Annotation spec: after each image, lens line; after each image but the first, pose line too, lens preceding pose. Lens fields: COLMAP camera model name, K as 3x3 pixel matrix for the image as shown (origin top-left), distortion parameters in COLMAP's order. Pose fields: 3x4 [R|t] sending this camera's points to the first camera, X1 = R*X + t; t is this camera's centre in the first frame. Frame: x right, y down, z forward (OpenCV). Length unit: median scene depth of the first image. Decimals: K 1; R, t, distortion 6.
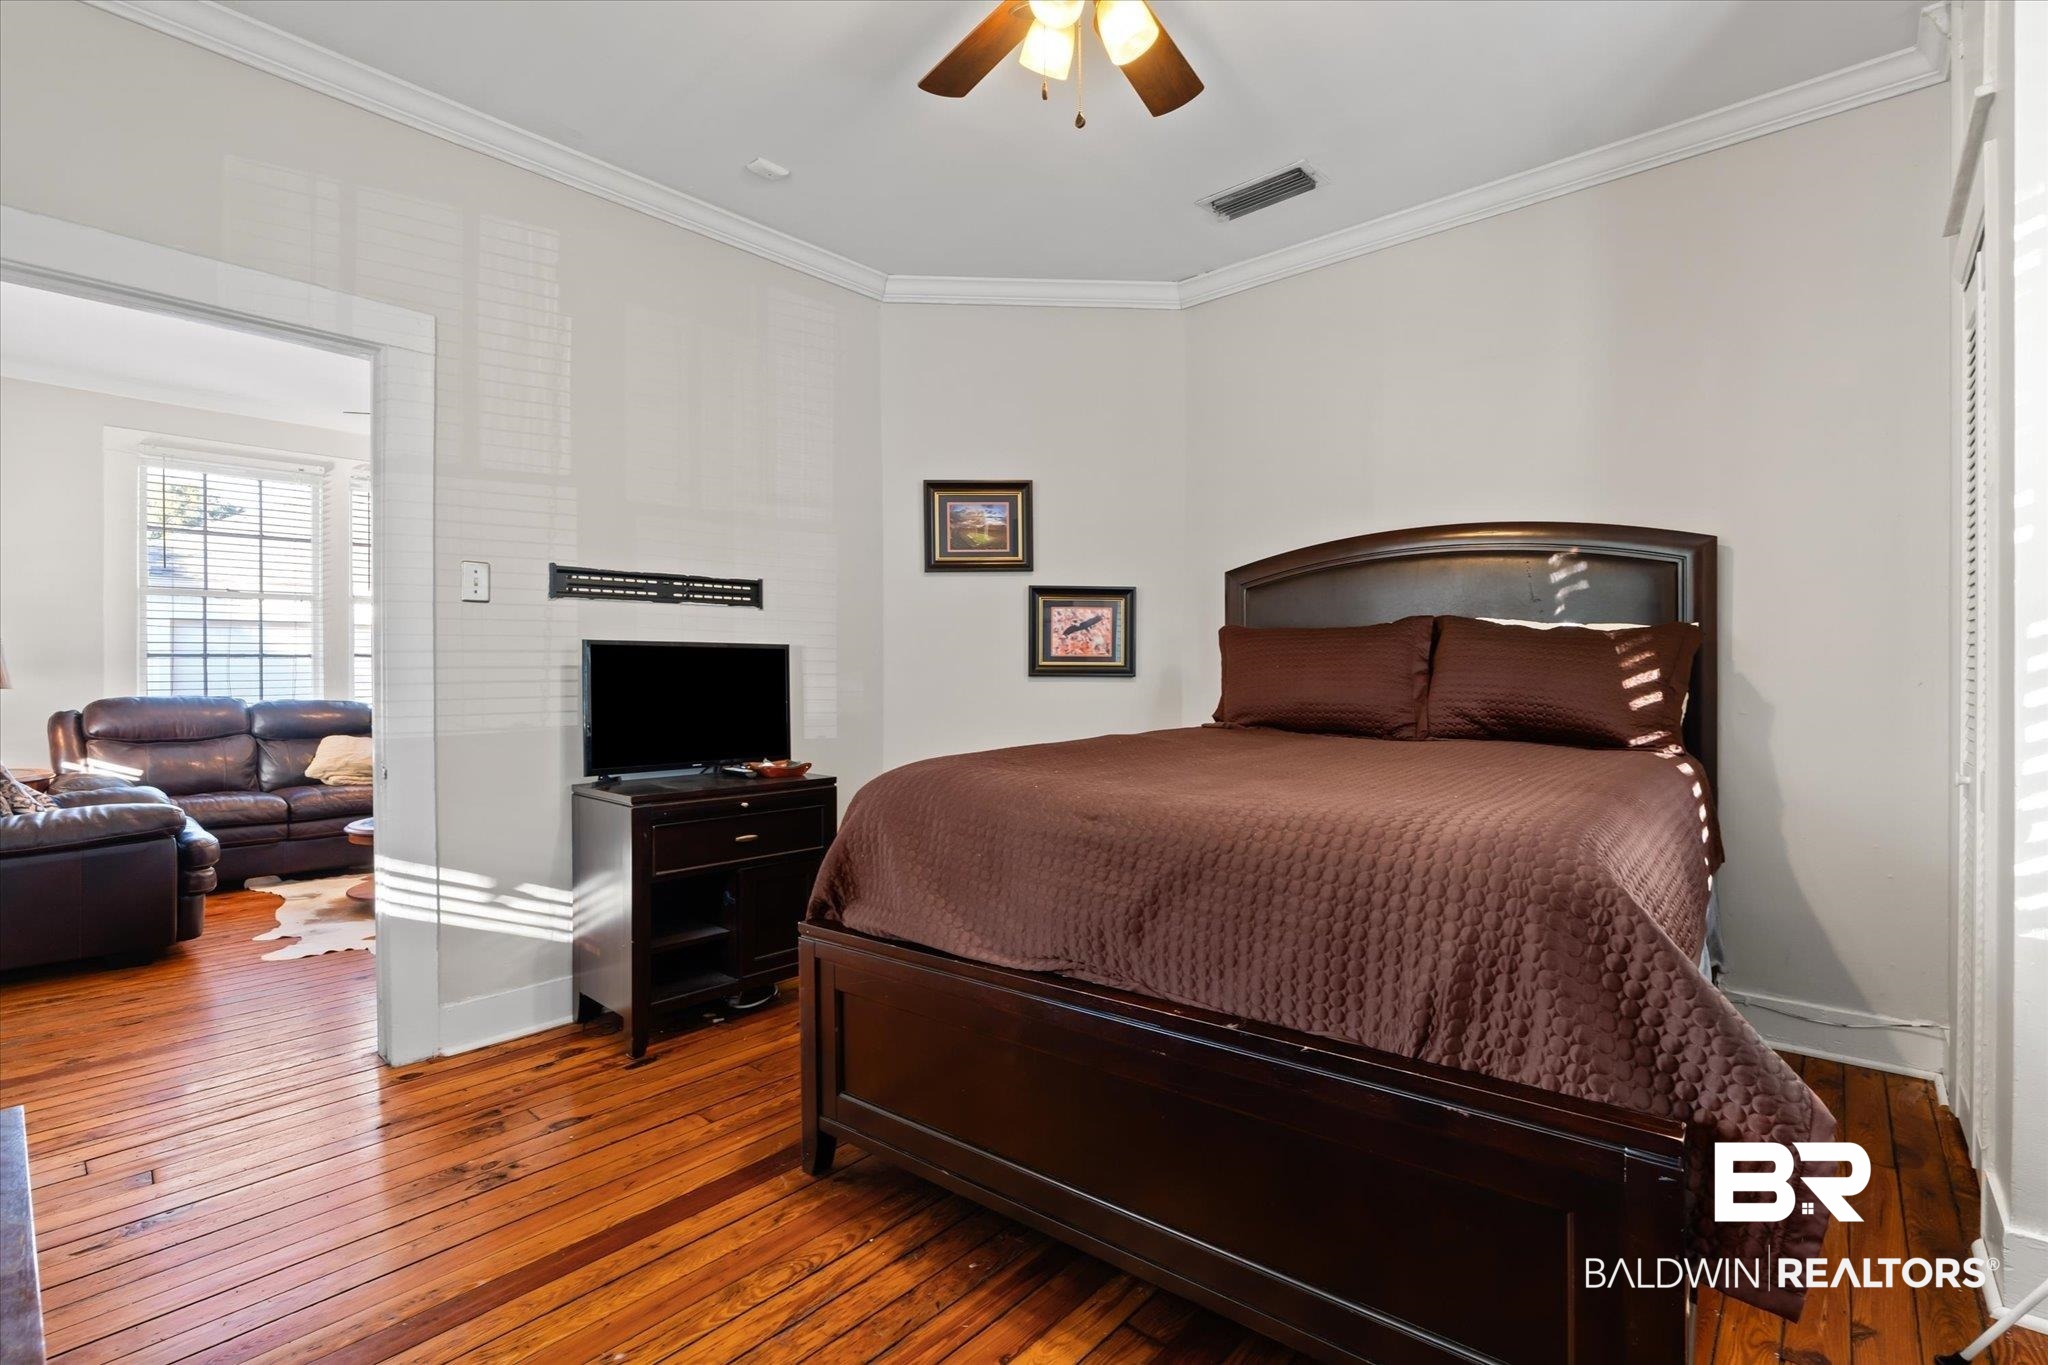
lens RADIAL K [[932.5, 0, 1033.5], [0, 932.5, 665.9], [0, 0, 1]] dist [-0.003241, -0.000259]
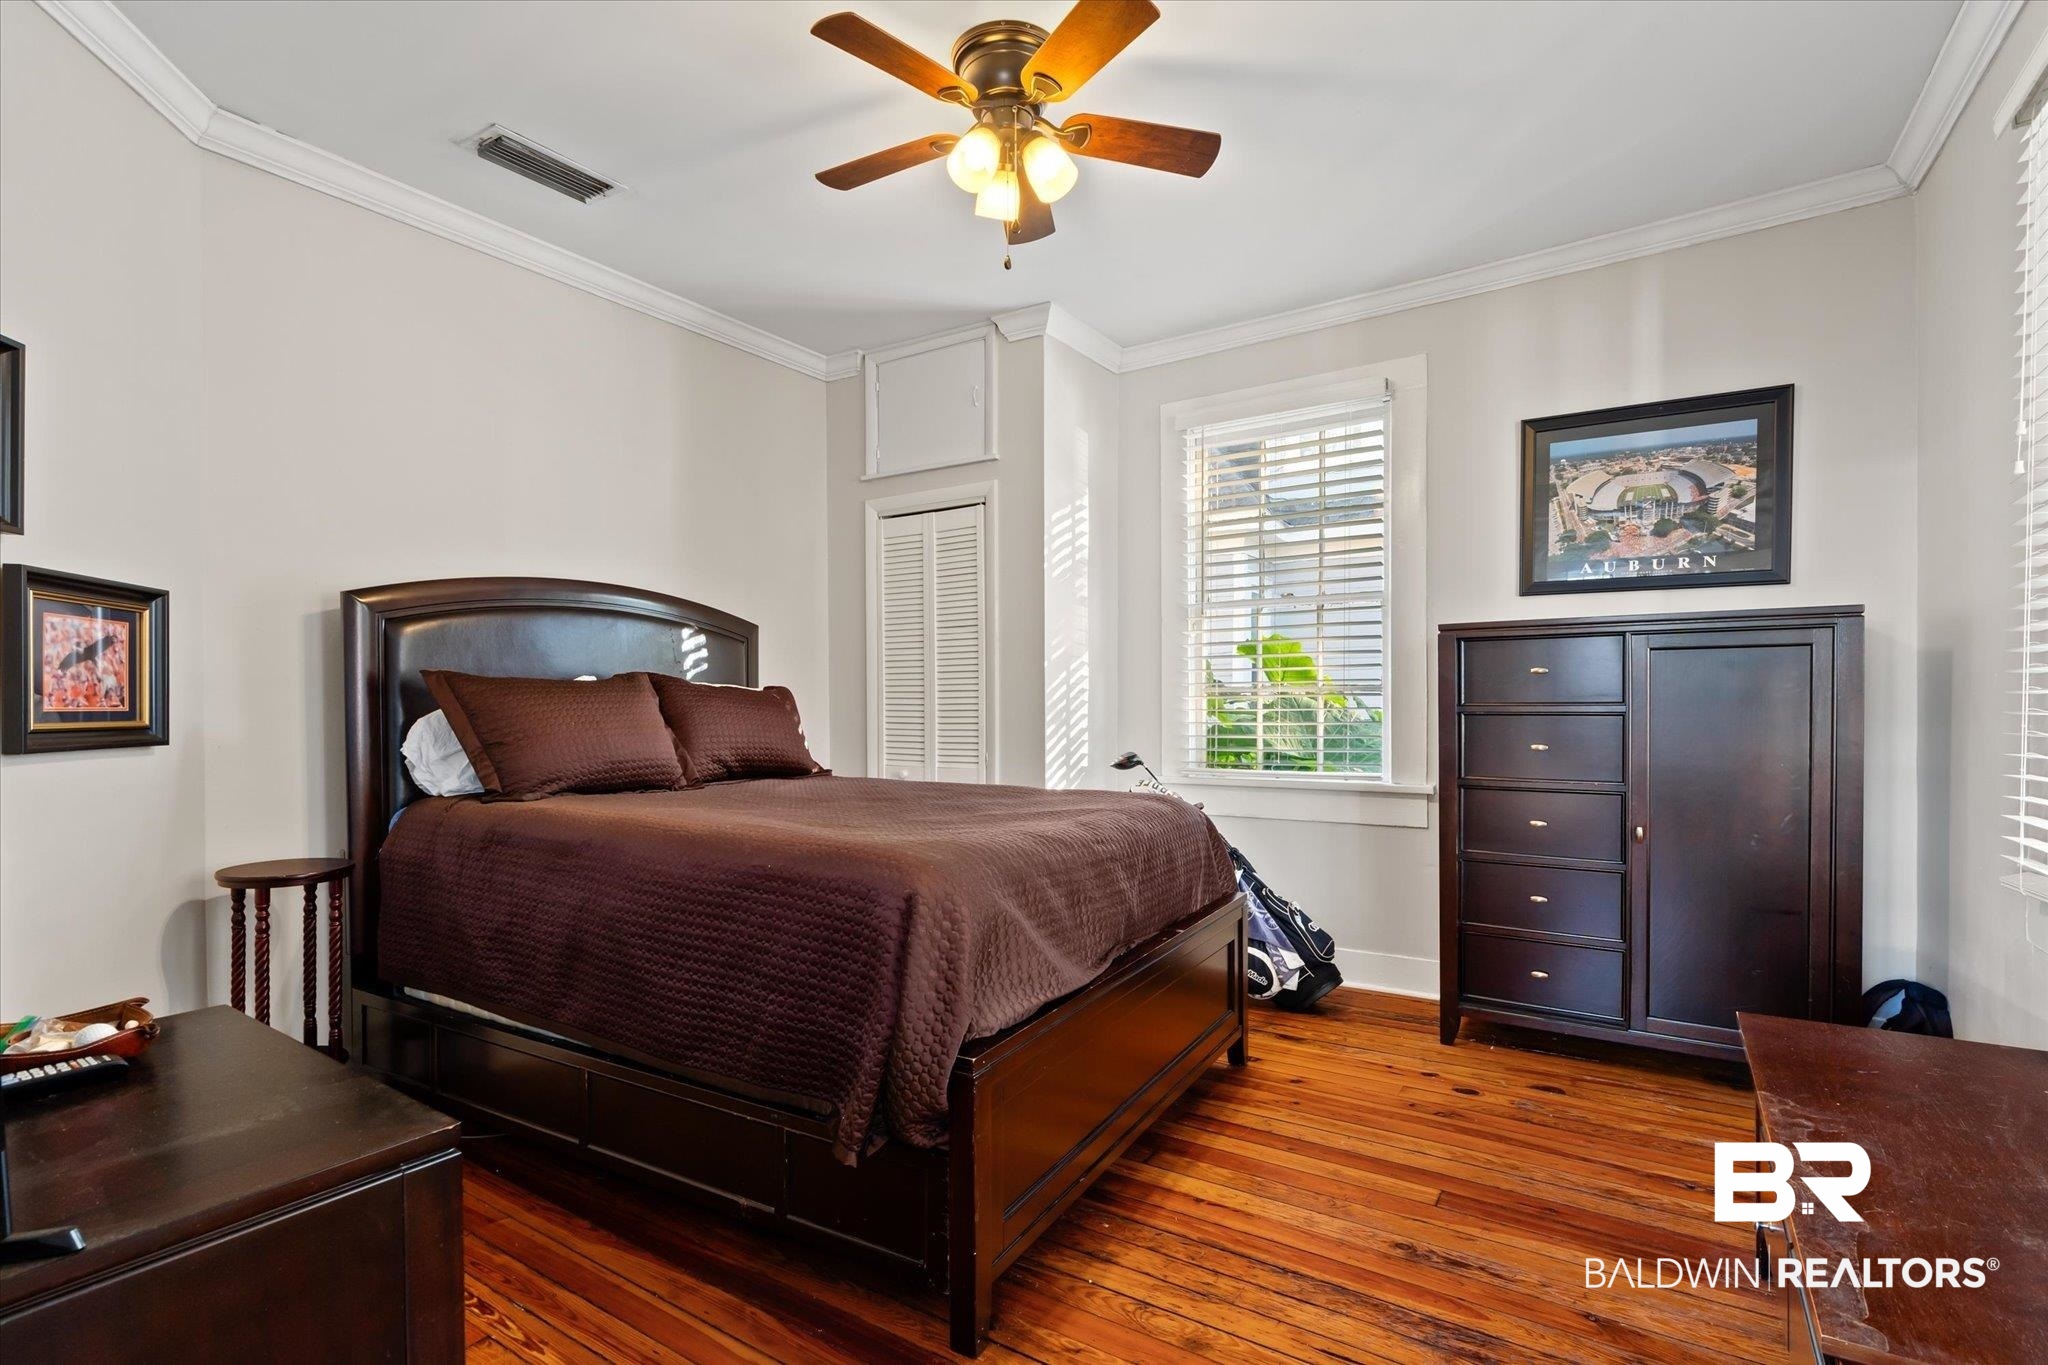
lens RADIAL K [[950.9, 0, 1047.8], [0, 950.9, 702.9], [0, 0, 1]] dist [0.001722, 0.000007]
pose [[-0.156118, -0.000731, 0.987738, -0.702010], [-0.000651, 1.000000, 0.000638, -0.019751], [-0.987738, -0.000544, -0.156119, 0.697580]]
